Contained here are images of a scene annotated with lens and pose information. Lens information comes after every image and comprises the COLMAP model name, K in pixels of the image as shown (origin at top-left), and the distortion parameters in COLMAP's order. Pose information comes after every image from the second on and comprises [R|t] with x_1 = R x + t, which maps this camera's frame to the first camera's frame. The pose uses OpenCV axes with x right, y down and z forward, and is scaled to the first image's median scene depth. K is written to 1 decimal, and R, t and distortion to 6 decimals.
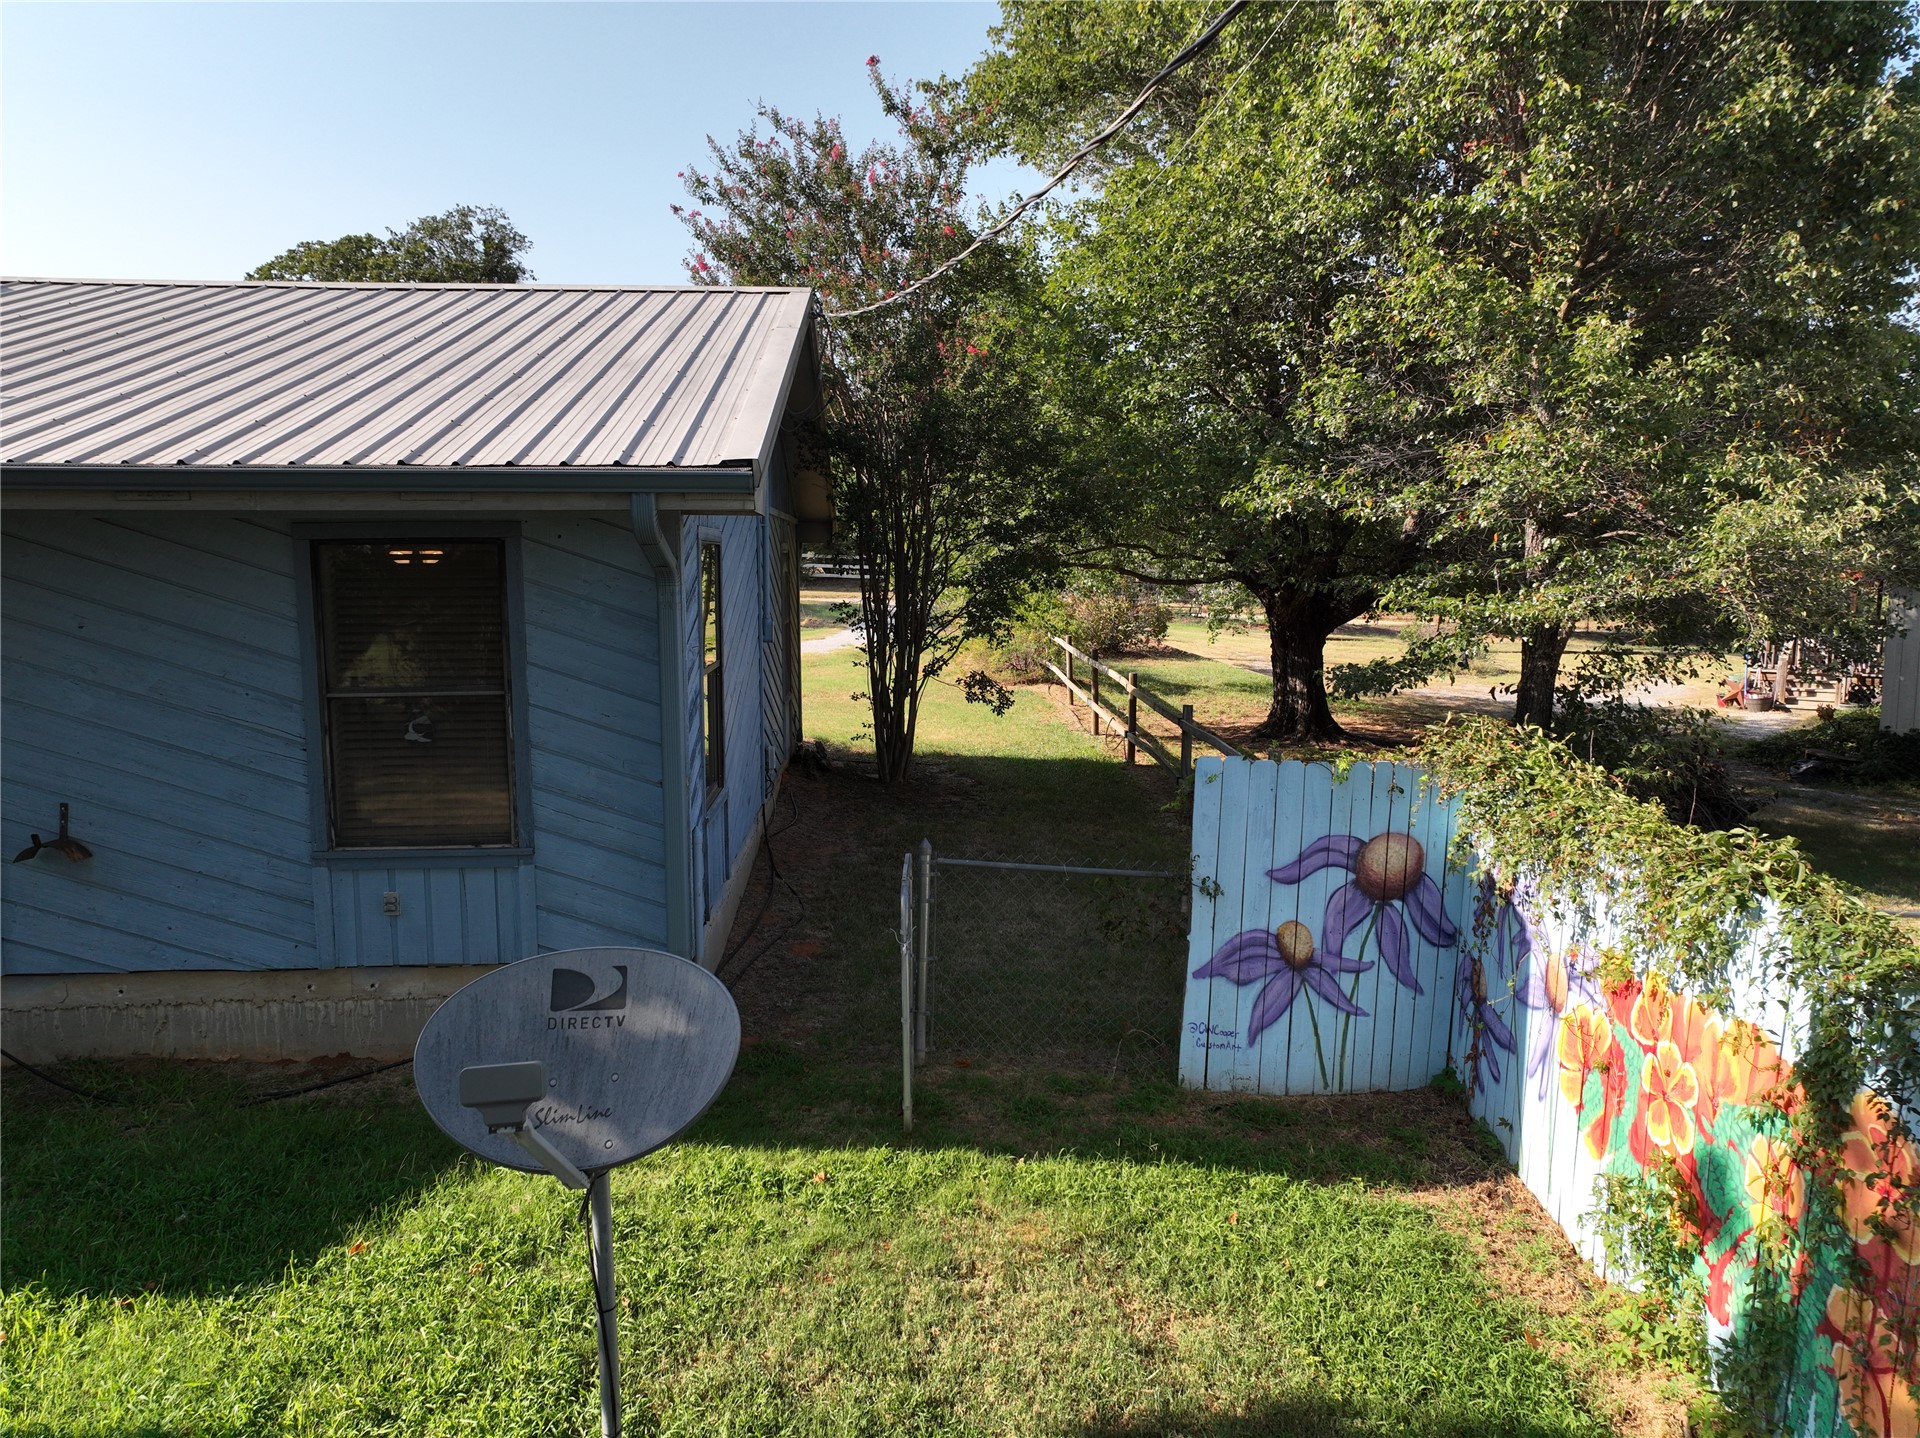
lens RADIAL K [[1352.6, 0, 961.4], [0, 1352.6, 725.5], [0, 0, 1]] dist [-0.000033, 0.021946]
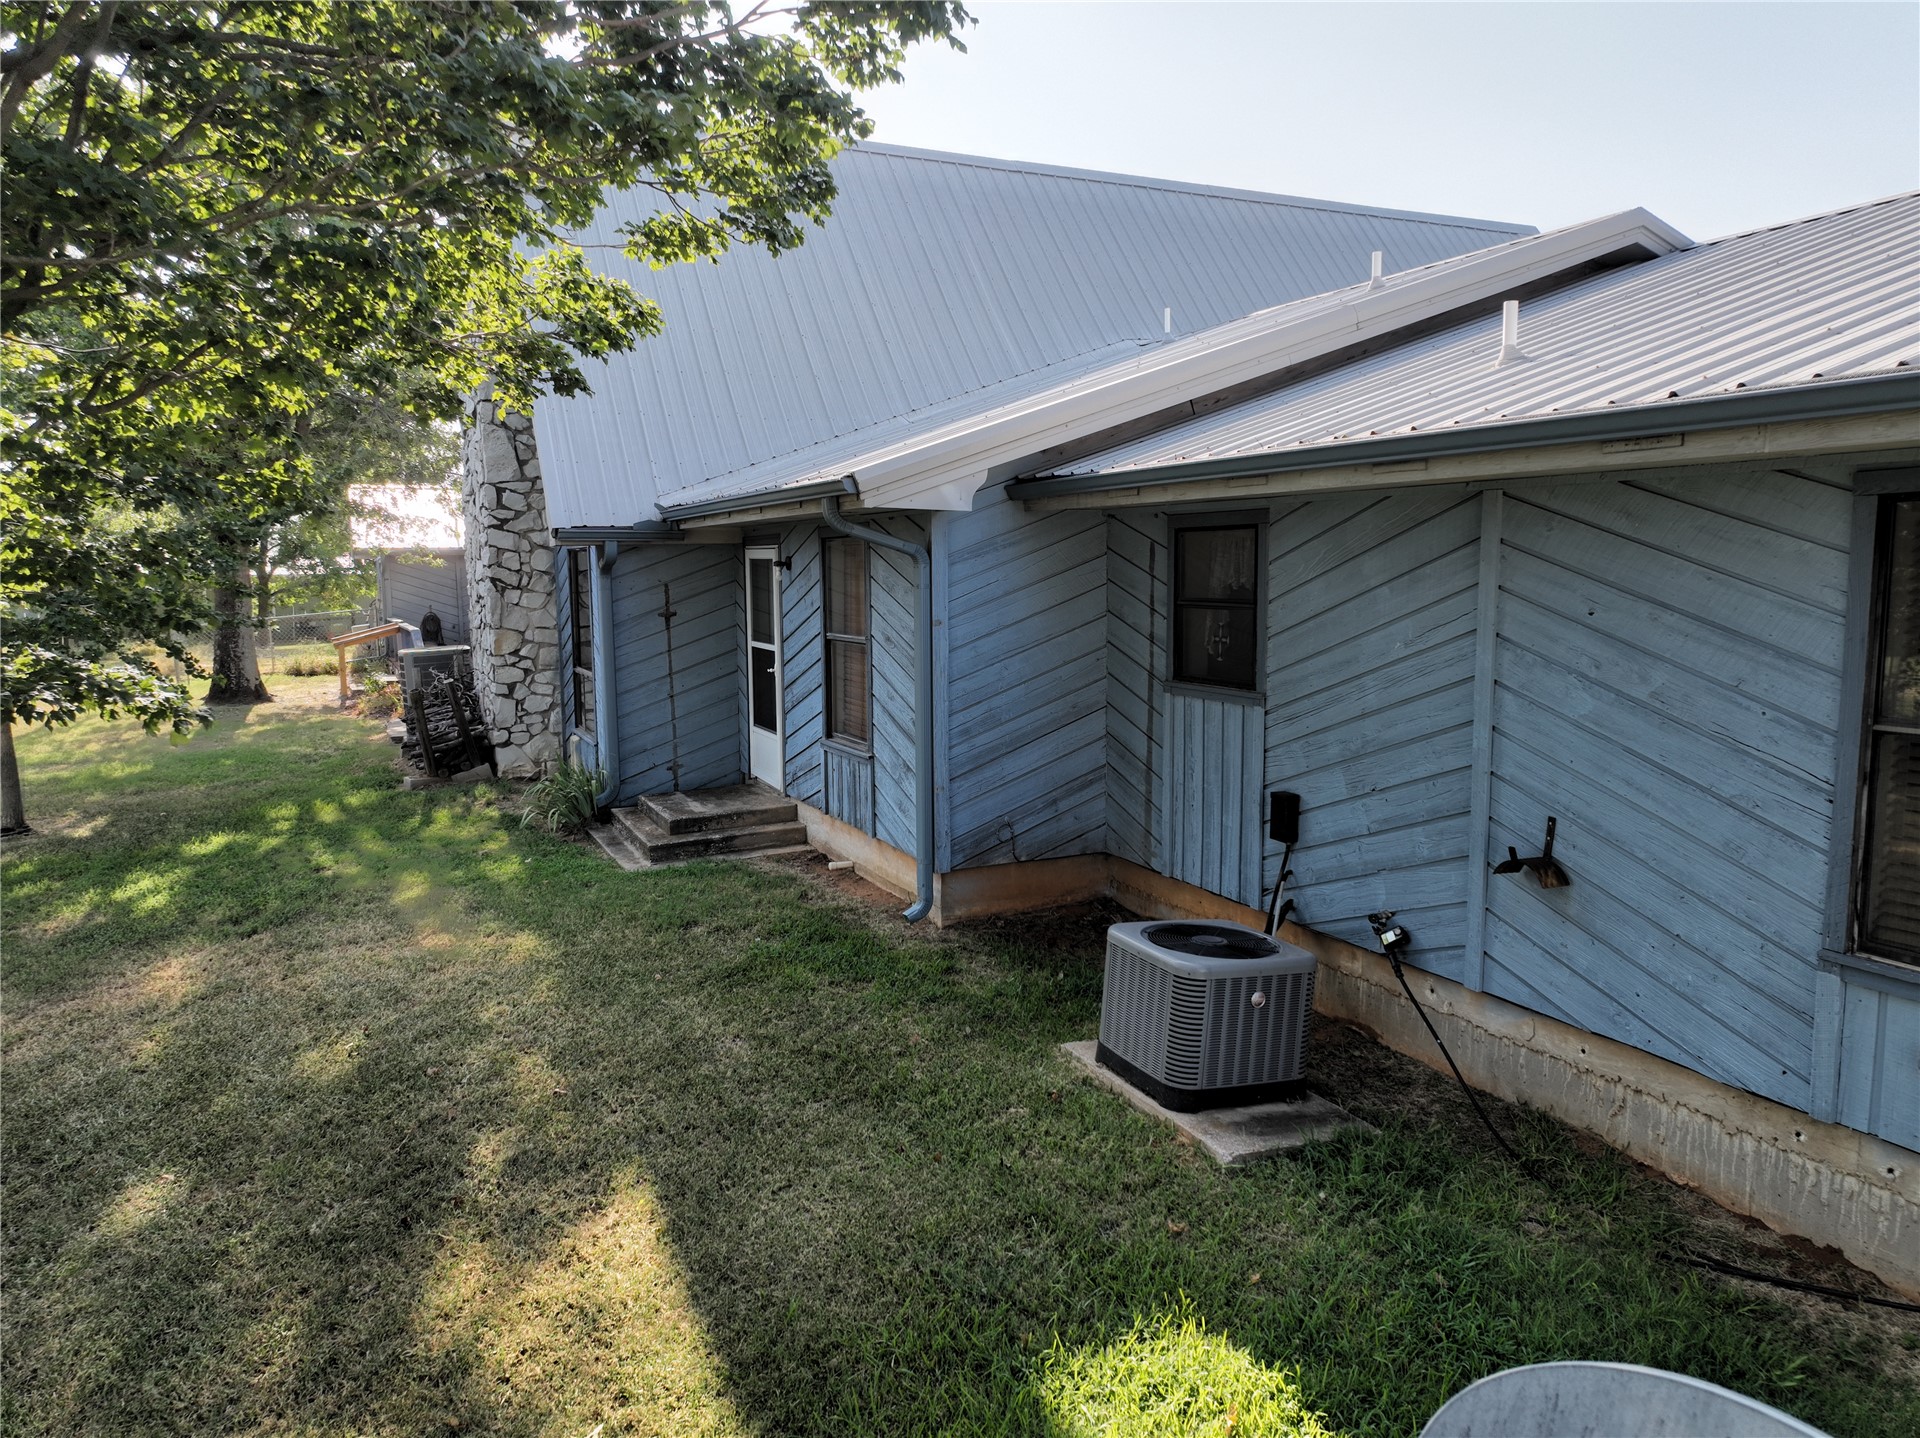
lens RADIAL K [[1352.6, 0, 961.4], [0, 1352.6, 725.5], [0, 0, 1]] dist [-0.000033, 0.021946]
pose [[0.364251, 0.111484, -0.924604, -0.009920], [-0.107931, 0.991173, 0.076991, -0.024688], [0.925025, 0.071749, 0.373069, 0.311502]]
